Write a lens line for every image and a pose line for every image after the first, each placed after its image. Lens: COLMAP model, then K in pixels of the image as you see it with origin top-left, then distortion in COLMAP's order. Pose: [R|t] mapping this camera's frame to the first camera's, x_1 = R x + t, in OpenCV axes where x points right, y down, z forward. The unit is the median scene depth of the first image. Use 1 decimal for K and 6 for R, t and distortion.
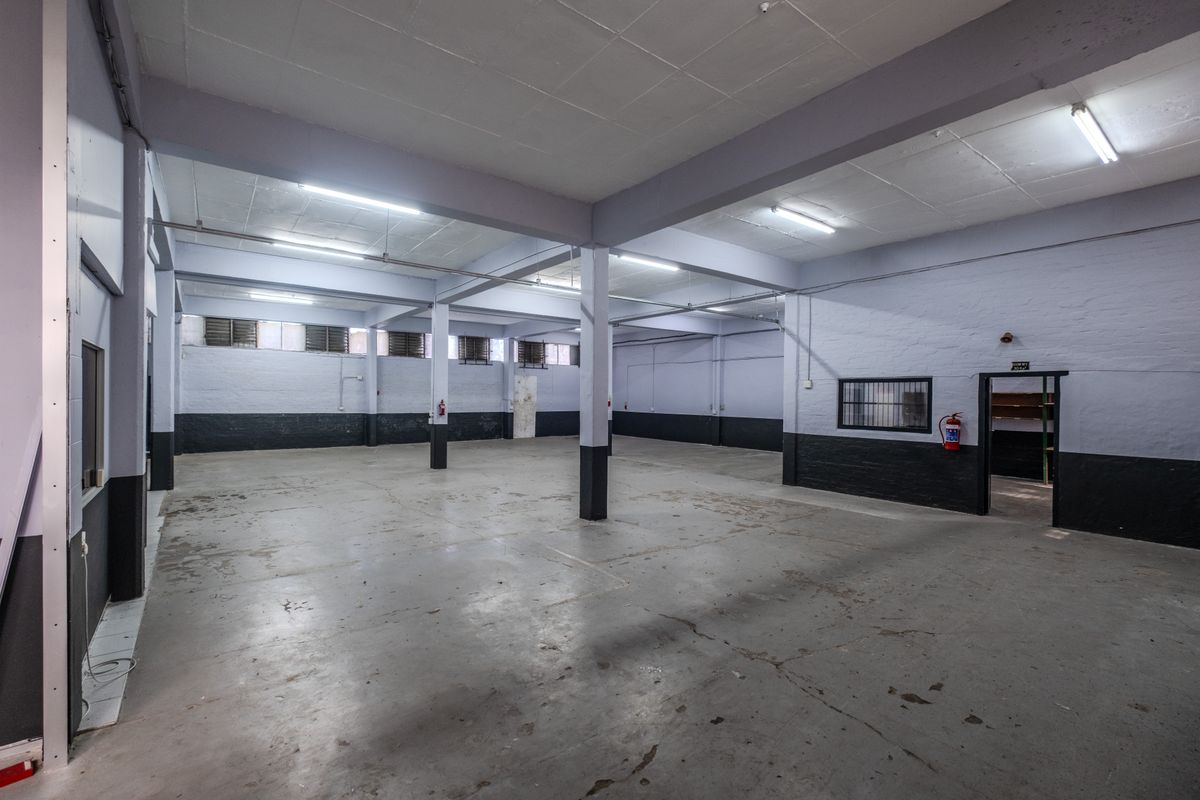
lens RADIAL K [[520.0, 0, 615.0], [0, 520.0, 393.1], [0, 0, 1]] dist [-0.001332, -0.000798]
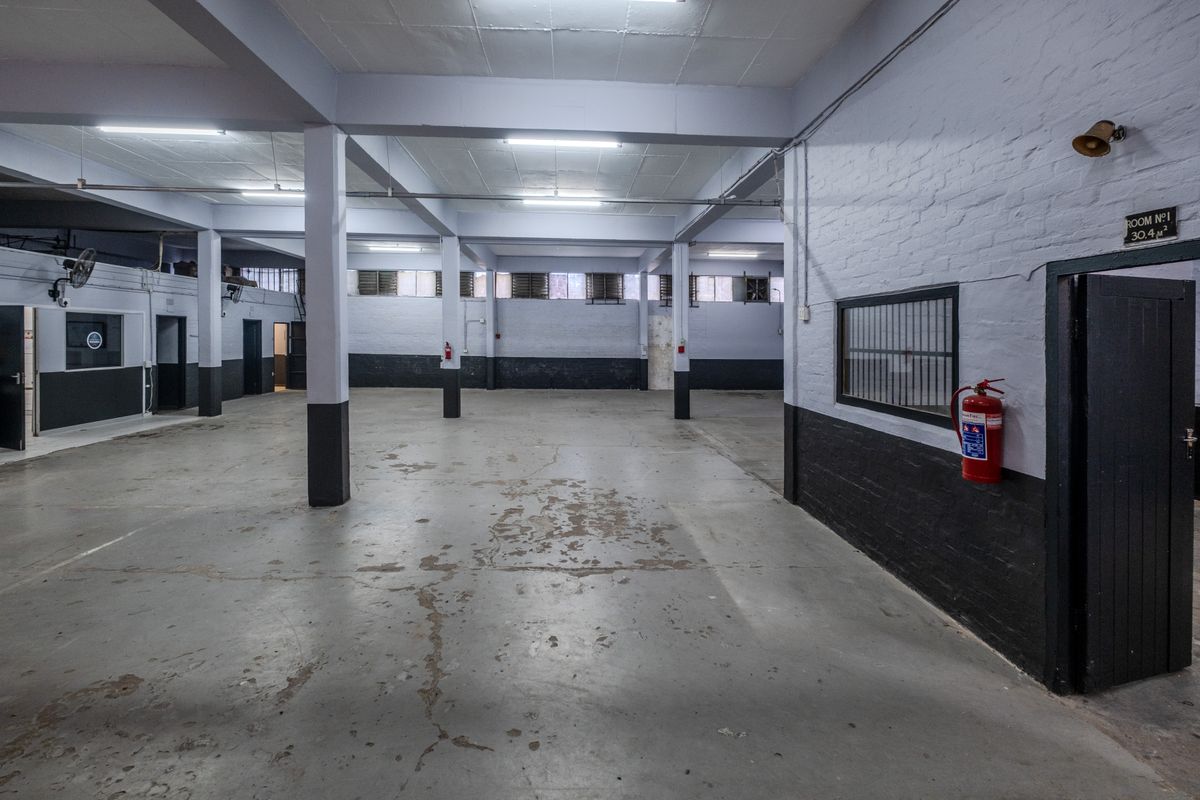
lens RADIAL K [[552.1, 0, 614.2], [0, 552.1, 337.7], [0, 0, 1]] dist [-0.002648, -0.001197]
pose [[0.821560, -0.000211, -0.570122, 0.380497], [-0.001498, 0.999996, -0.002528, 0.005924], [0.570120, 0.002931, 0.821556, 0.310840]]
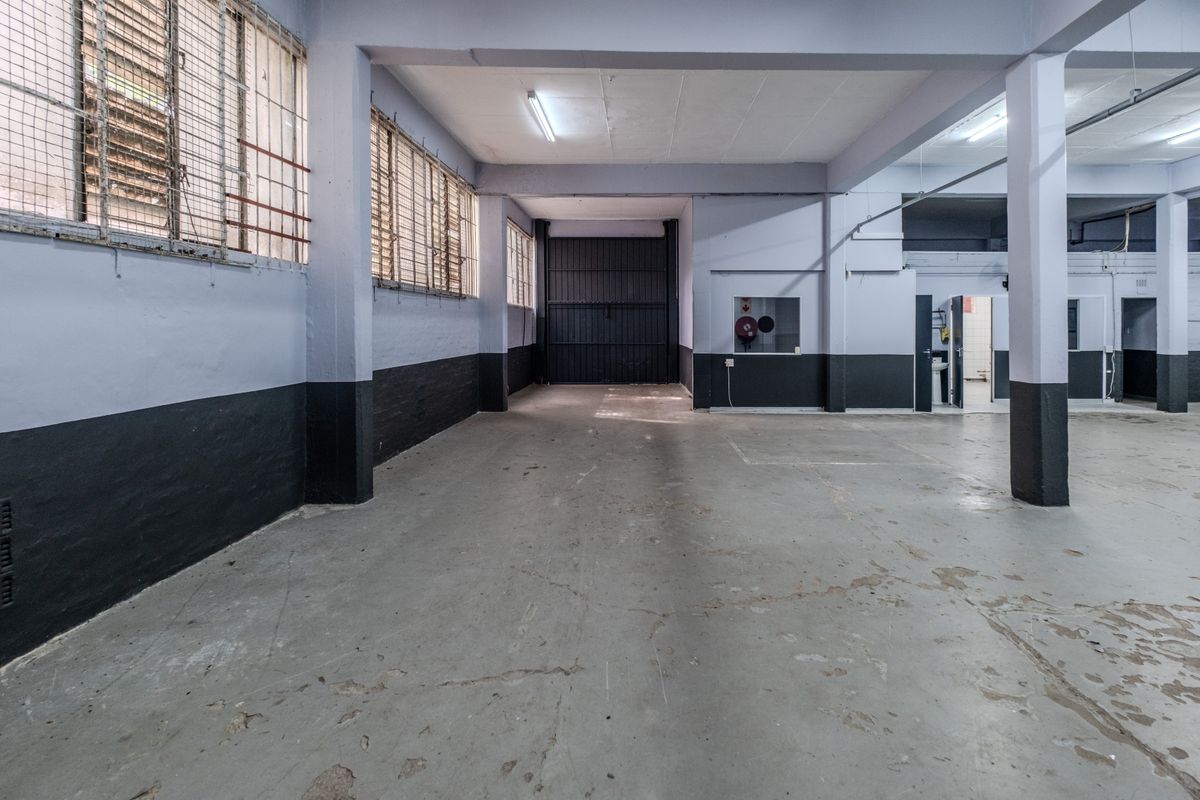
lens RADIAL K [[552.1, 0, 614.2], [0, 552.1, 337.7], [0, 0, 1]] dist [-0.002648, -0.001197]
pose [[-0.653751, 0.003264, -0.756703, 0.408682], [-0.005245, 0.999947, 0.008845, 0.022897], [0.756692, 0.009751, -0.653699, 0.544645]]
